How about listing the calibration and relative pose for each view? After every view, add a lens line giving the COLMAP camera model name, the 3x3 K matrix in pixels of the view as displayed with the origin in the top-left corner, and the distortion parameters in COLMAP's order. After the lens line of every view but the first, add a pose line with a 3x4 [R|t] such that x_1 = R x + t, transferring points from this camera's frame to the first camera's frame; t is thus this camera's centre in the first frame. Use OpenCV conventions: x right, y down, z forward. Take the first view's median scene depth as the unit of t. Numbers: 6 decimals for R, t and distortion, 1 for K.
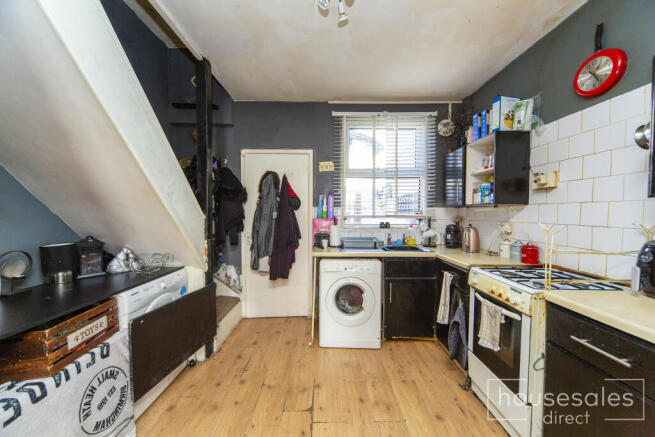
lens RADIAL K [[237.9, 0, 327.1], [0, 237.9, 217.9], [0, 0, 1]] dist [-0.001536, -0.000023]
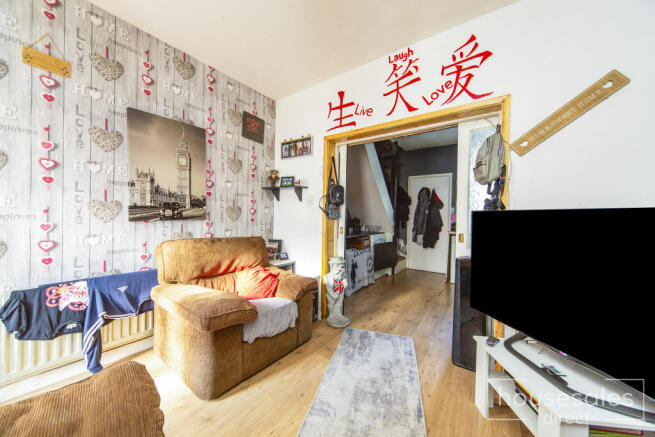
lens RADIAL K [[237.9, 0, 324.5], [0, 237.9, 214.2], [0, 0, 1]] dist [-0.001536, -0.000023]
pose [[0.804538, 0.015679, -0.593694, 0.222130], [-0.032942, 0.999291, -0.018251, 0.063779], [0.592987, 0.034241, 0.804484, -0.893091]]
